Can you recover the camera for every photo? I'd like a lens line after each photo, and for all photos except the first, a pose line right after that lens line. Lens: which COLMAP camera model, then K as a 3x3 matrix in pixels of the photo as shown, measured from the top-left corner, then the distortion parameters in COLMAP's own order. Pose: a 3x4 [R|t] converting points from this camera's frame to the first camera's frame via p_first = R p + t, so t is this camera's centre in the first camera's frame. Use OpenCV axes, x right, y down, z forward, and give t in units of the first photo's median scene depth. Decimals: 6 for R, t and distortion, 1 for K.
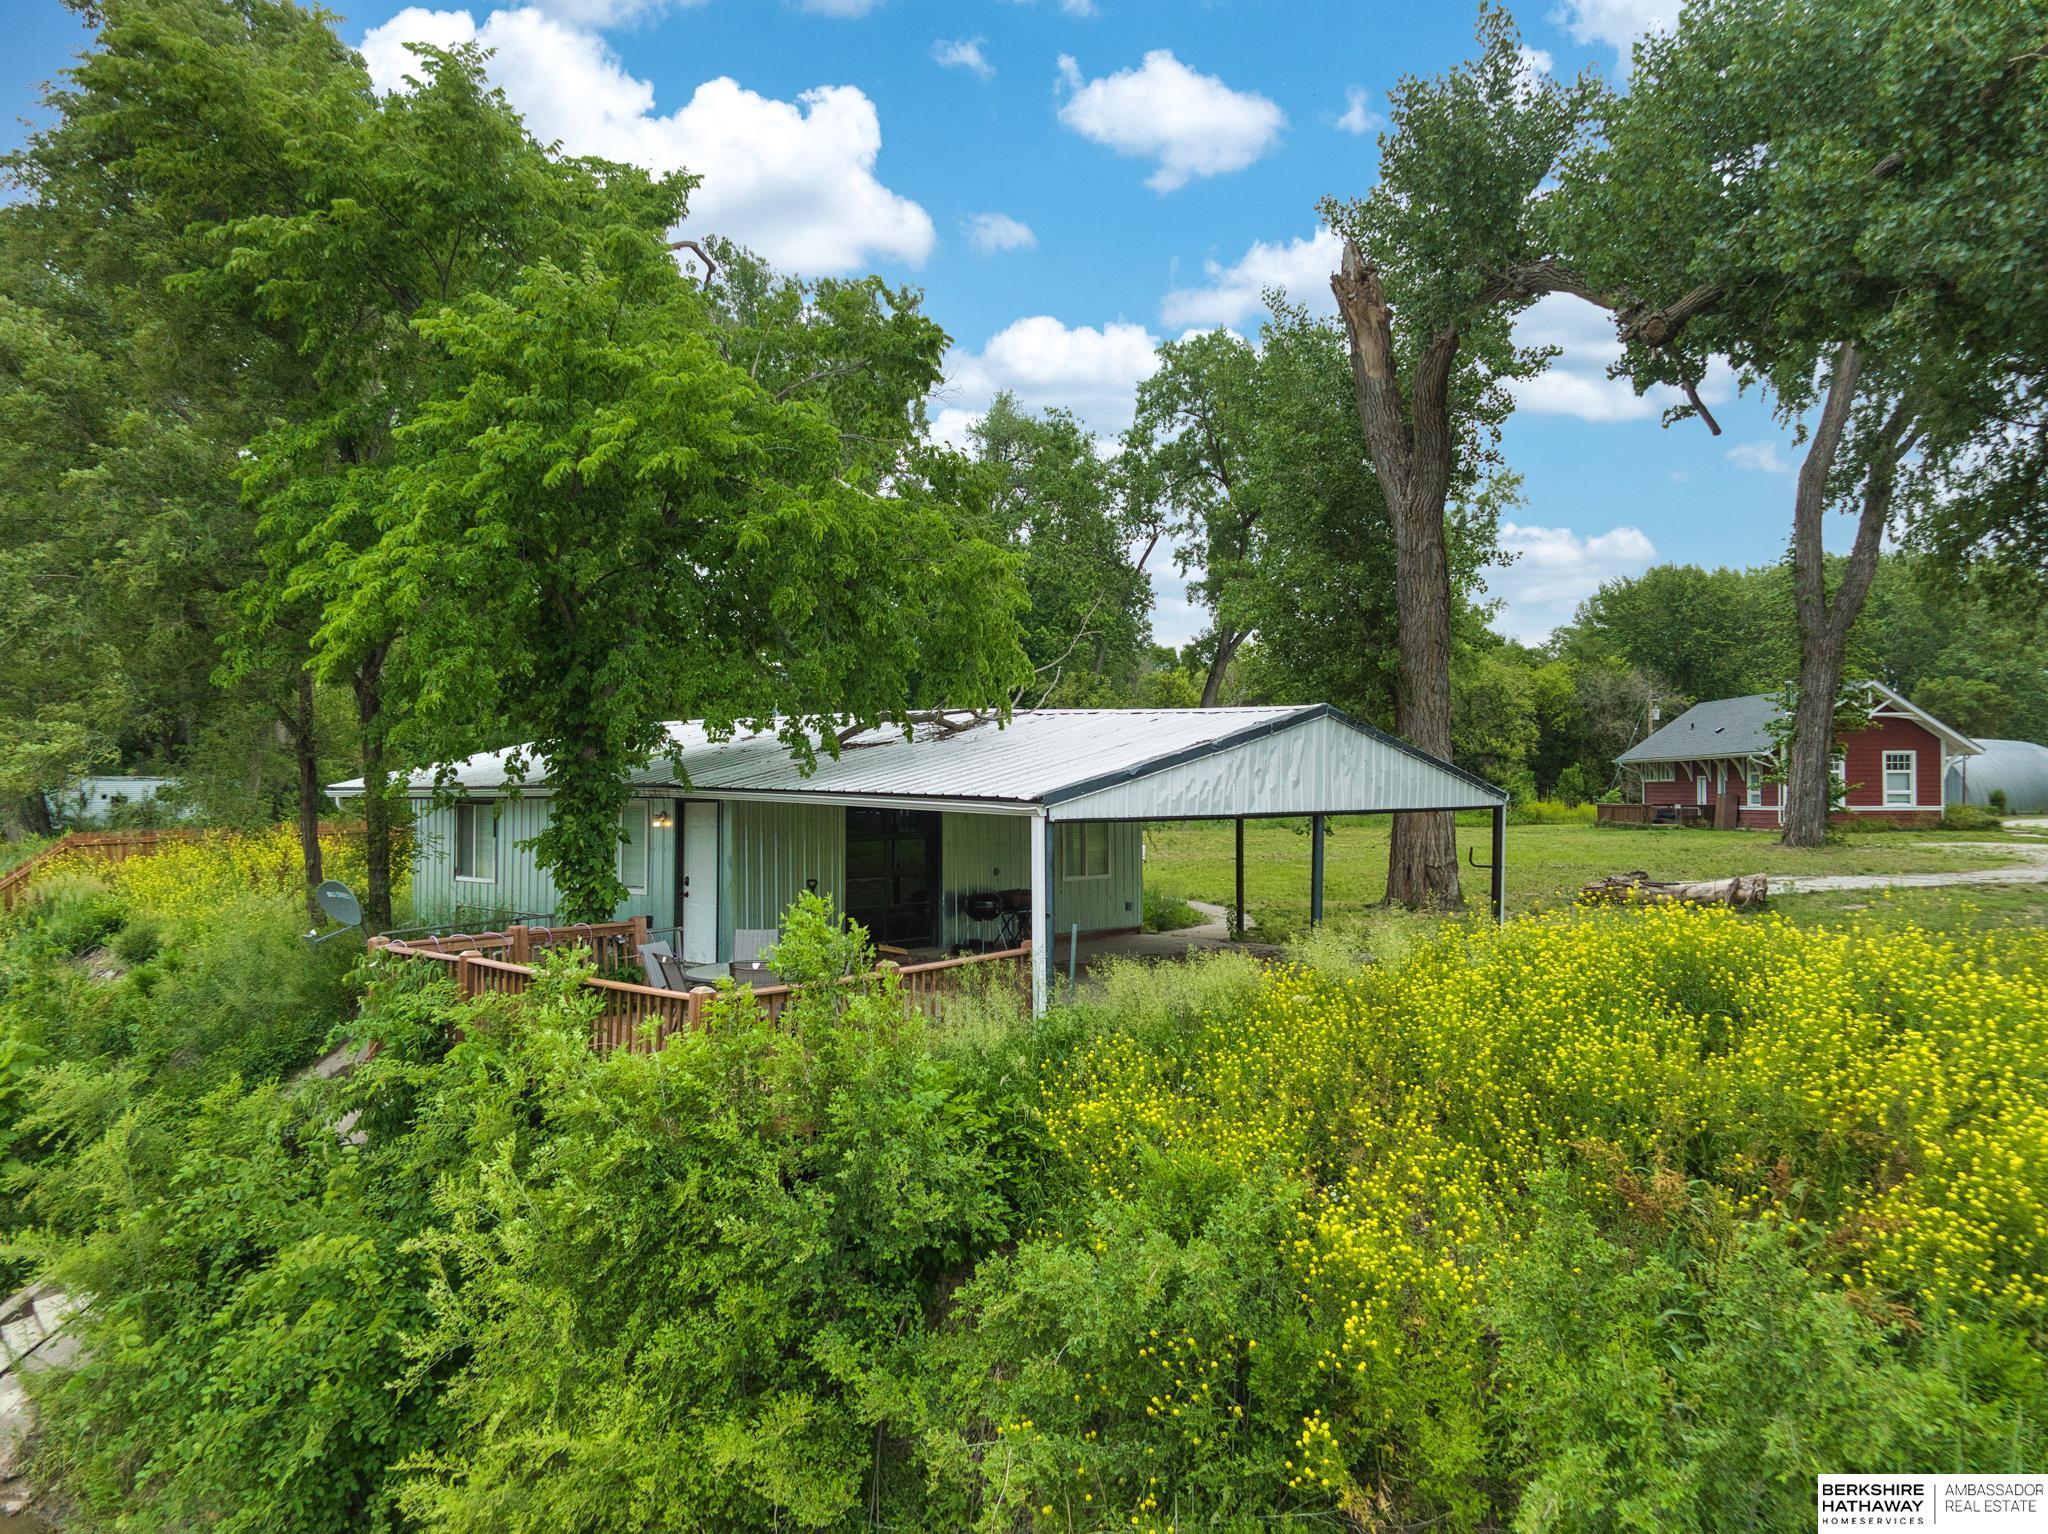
lens RADIAL K [[1466.9, 0, 985.9], [0, 1466.9, 759.1], [0, 0, 1]] dist [-0.011169, -0.003486]
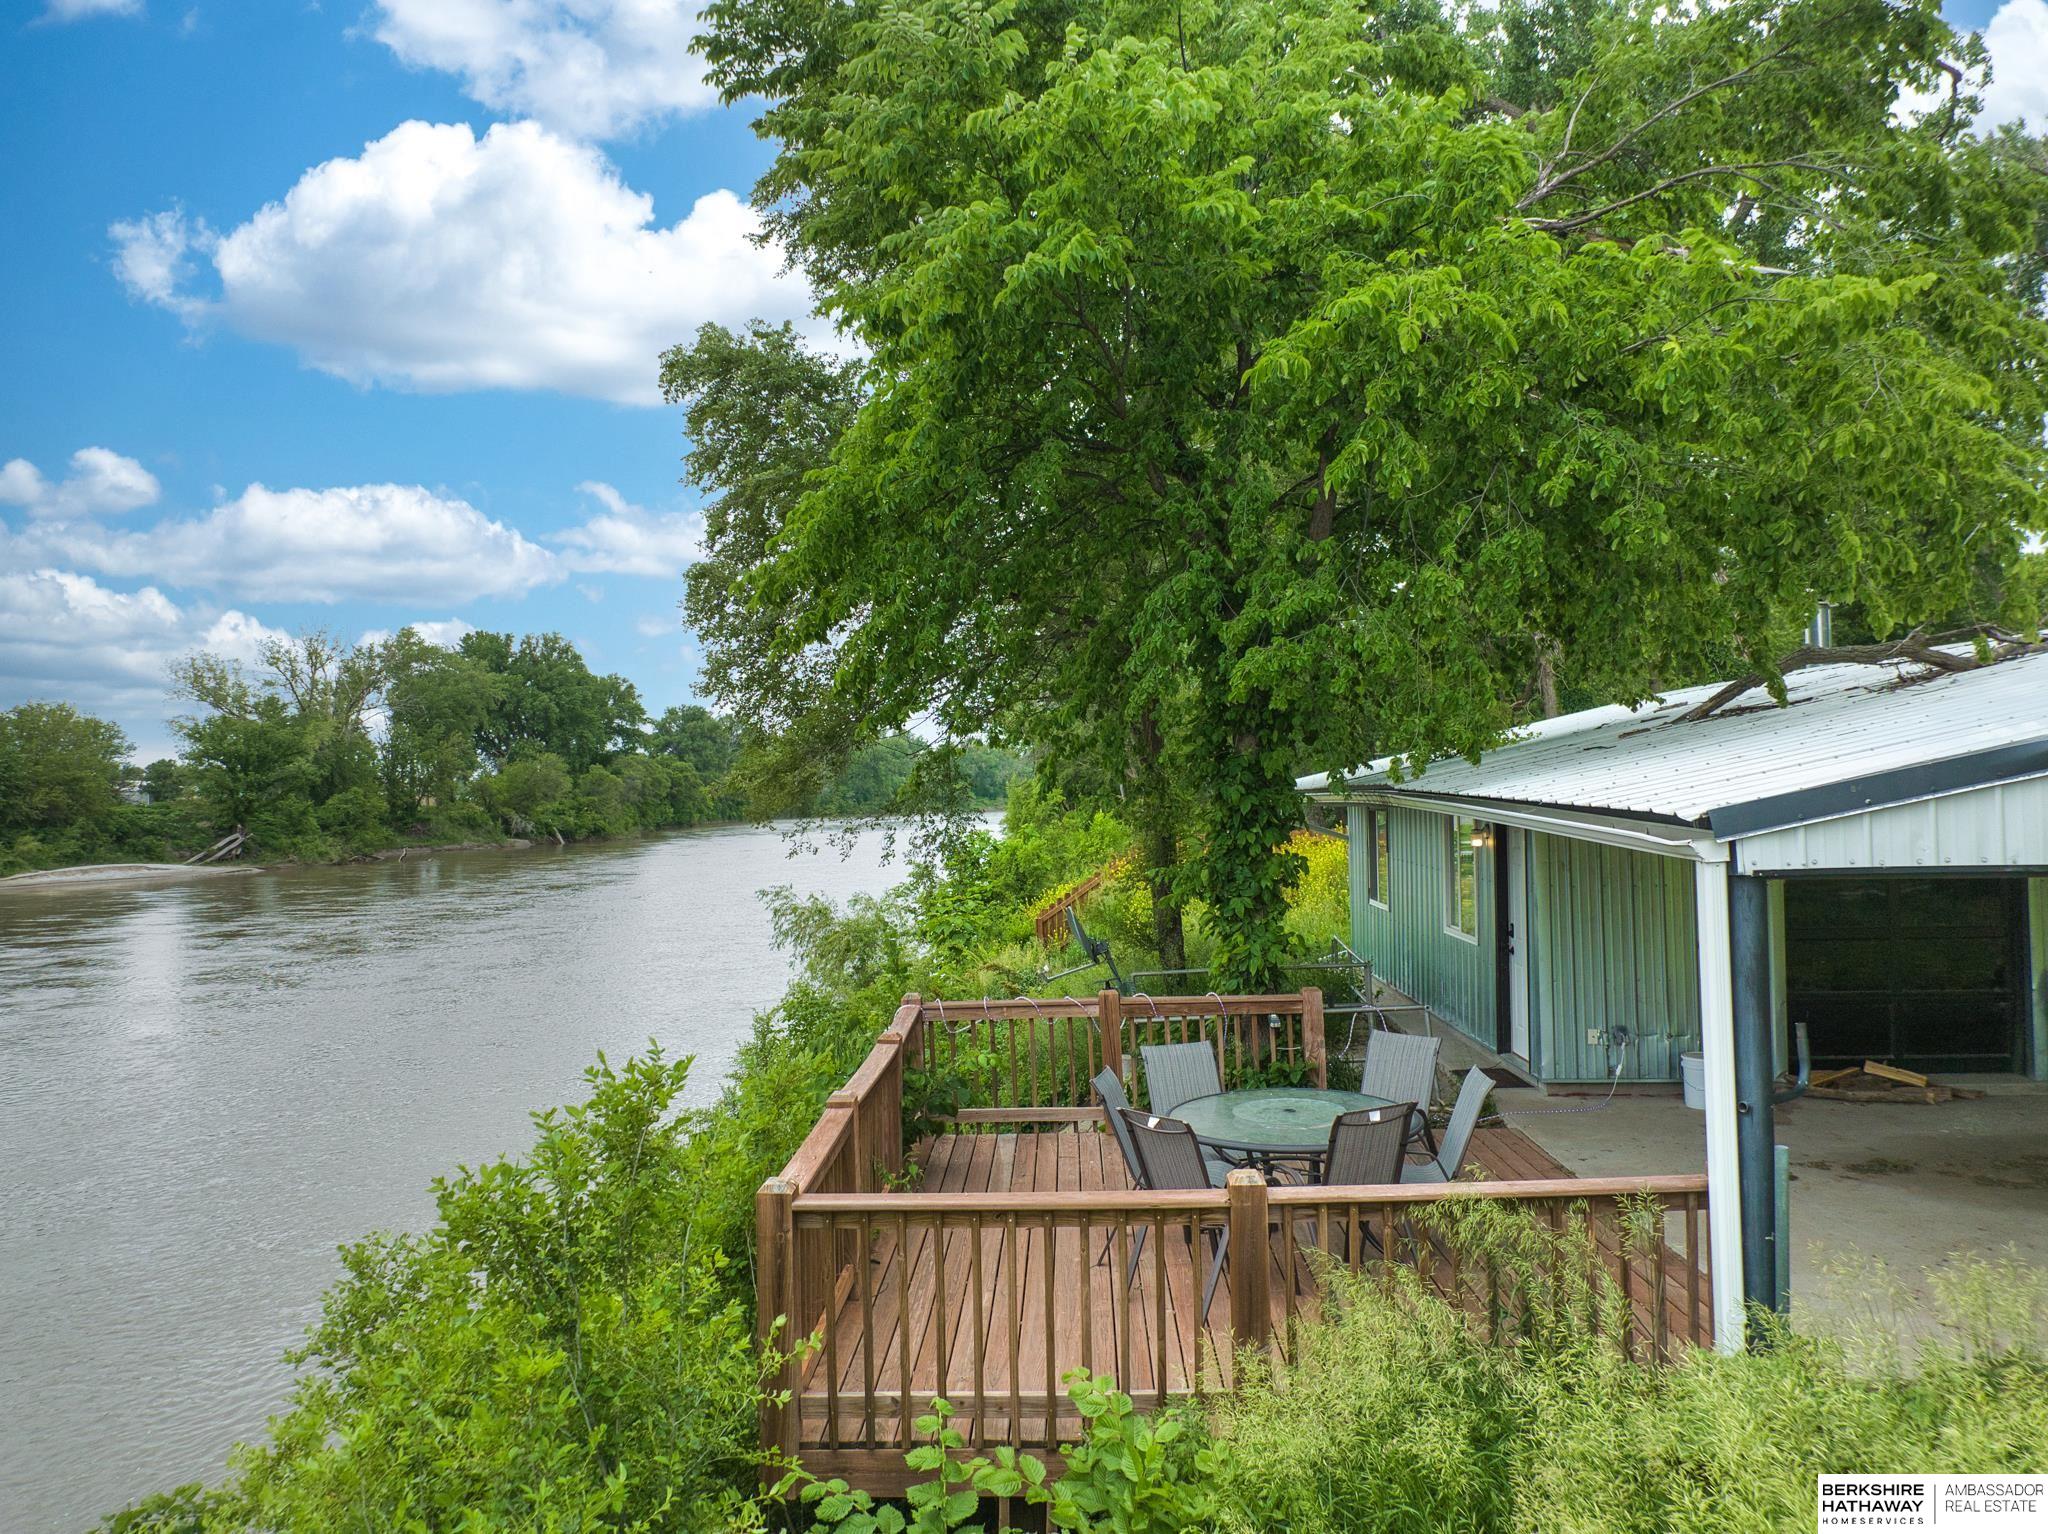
lens RADIAL K [[1466.9, 0, 985.9], [0, 1466.9, 759.1], [0, 0, 1]] dist [-0.011169, -0.003486]
pose [[0.637976, -0.026448, -0.769602, 0.098370], [0.030581, 0.999492, -0.008997, 0.003360], [0.769449, -0.017795, 0.638461, 0.257007]]
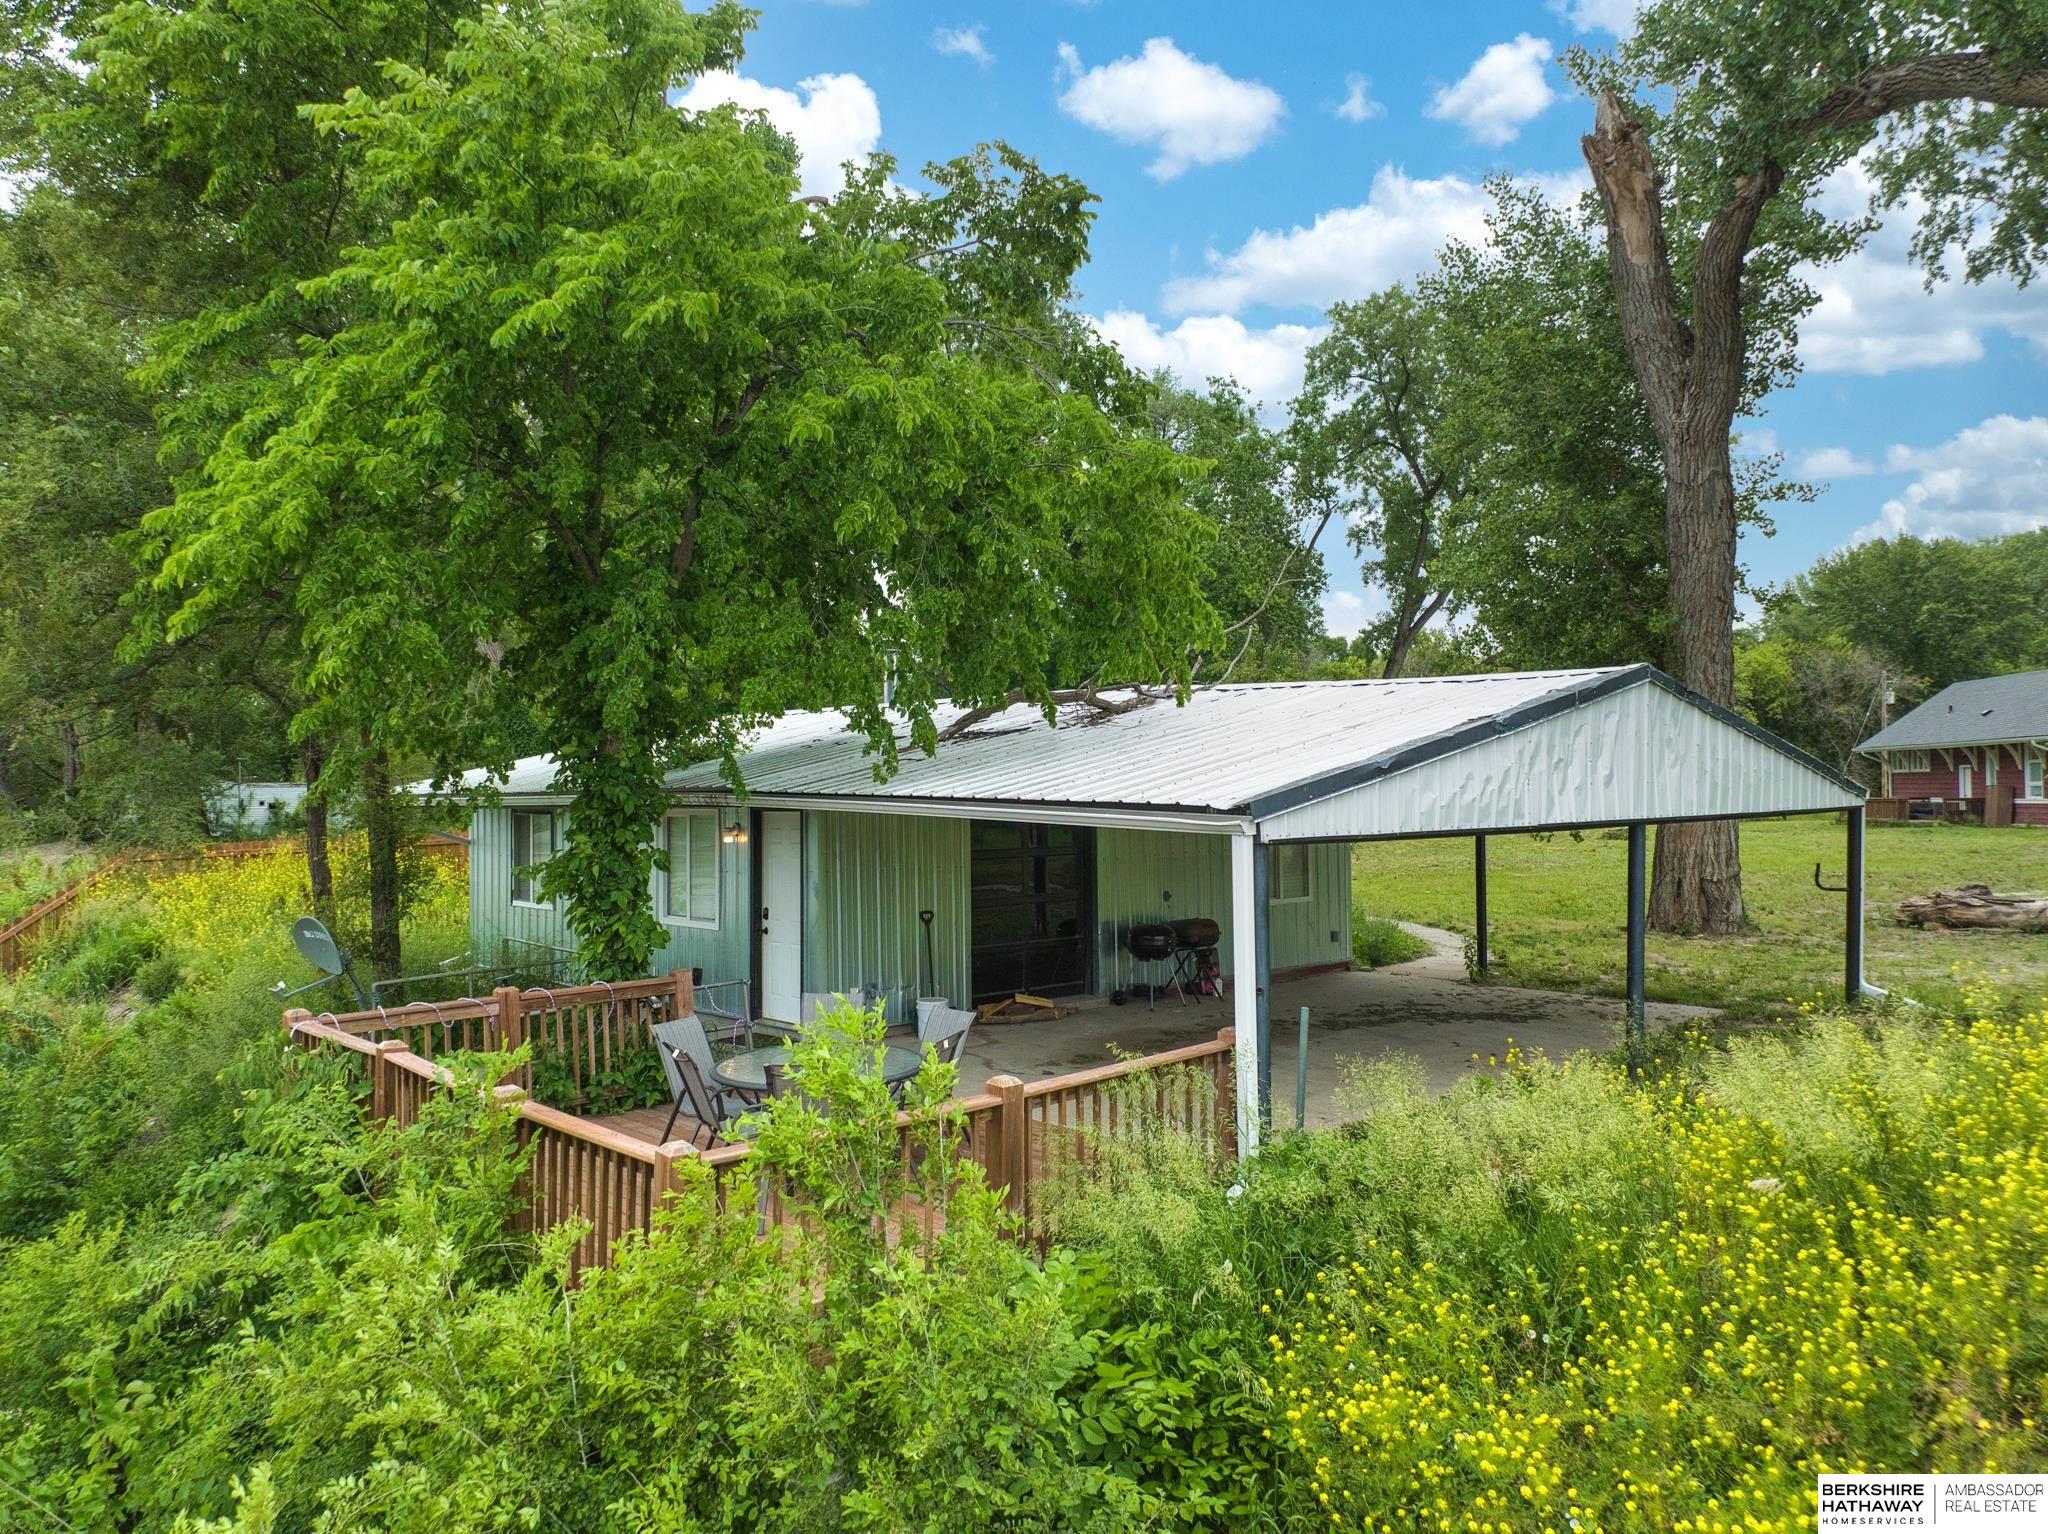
lens RADIAL K [[1466.9, 0, 985.9], [0, 1466.9, 759.1], [0, 0, 1]] dist [-0.011169, -0.003486]
pose [[0.994087, -0.011570, -0.107967, -0.002712], [0.011677, 0.999932, 0.000358, 0.001943], [0.107955, -0.001617, 0.994154, 0.156601]]
